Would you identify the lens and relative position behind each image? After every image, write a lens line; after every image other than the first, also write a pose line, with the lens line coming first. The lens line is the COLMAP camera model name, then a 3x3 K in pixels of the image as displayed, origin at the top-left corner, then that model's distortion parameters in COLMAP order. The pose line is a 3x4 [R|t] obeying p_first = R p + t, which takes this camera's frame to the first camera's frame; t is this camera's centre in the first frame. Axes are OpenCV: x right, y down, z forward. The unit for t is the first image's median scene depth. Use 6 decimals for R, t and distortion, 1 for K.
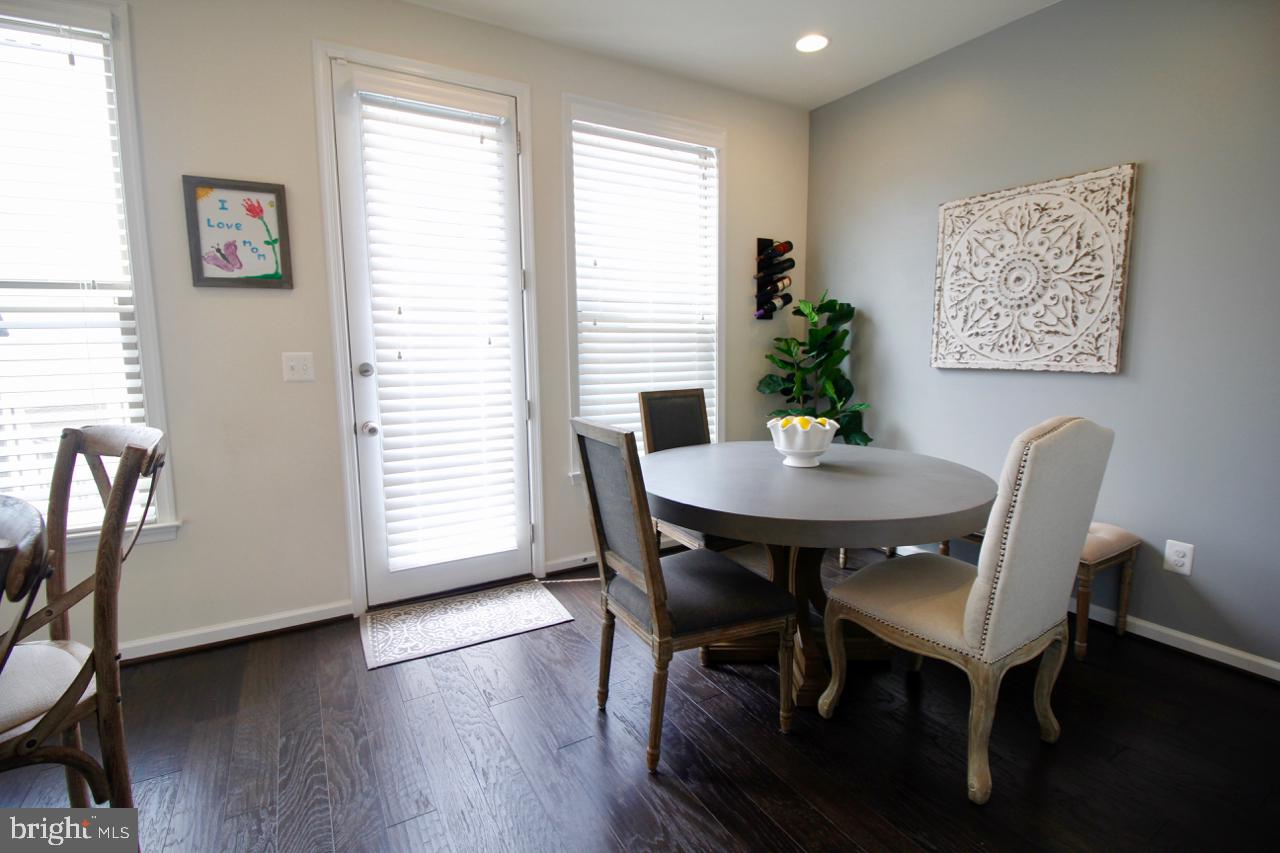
lens RADIAL K [[599.8, 0, 653.2], [0, 599.8, 423.9], [0, 0, 1]] dist [-0.003051, -0.011229]
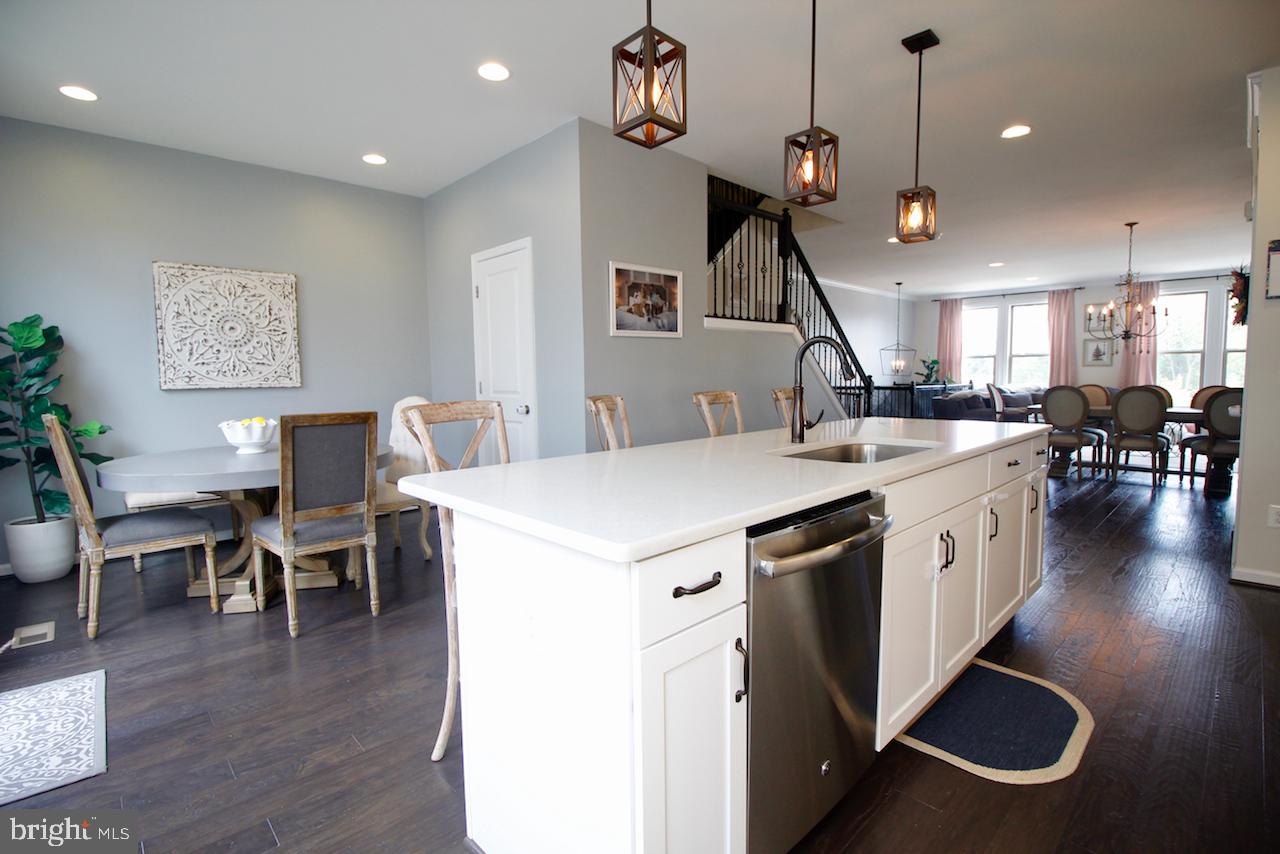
lens RADIAL K [[599.8, 0, 649.9], [0, 599.8, 425.5], [0, 0, 1]] dist [-0.003051, -0.011229]
pose [[-0.237078, -0.069698, 0.968987, -1.142692], [0.136326, 0.985167, 0.104216, -0.011813], [-0.961878, 0.156806, -0.224060, 0.360028]]
